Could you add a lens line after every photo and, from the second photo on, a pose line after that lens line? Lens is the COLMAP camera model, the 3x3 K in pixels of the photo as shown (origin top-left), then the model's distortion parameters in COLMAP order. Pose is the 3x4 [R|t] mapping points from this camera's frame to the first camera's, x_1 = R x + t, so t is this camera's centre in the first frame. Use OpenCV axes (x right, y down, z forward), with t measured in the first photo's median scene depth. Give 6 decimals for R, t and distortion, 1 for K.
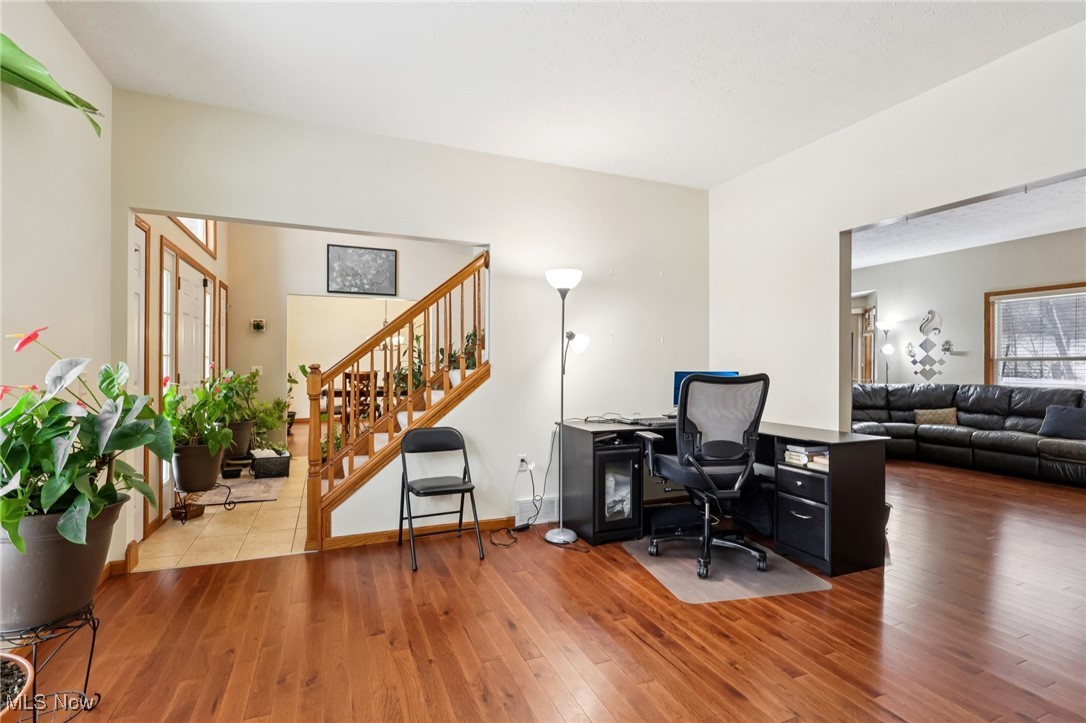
lens RADIAL K [[504.1, 0, 537.8], [0, 504.1, 362.1], [0, 0, 1]] dist [-0.000518, 0.001074]
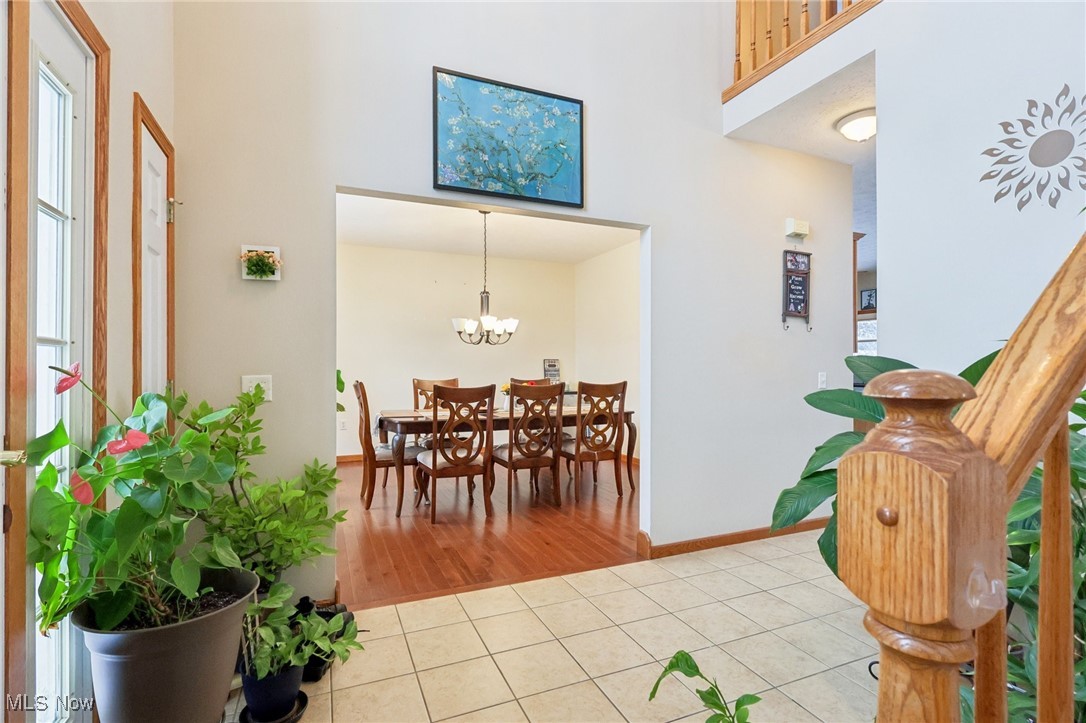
lens RADIAL K [[504.1, 0, 543.0], [0, 504.1, 367.1], [0, 0, 1]] dist [-0.000518, 0.001074]
pose [[0.999741, -0.005162, 0.022164, -0.339554], [0.005075, 0.999979, 0.003982, 0.001809], [-0.022184, -0.003869, 0.999746, 0.597058]]
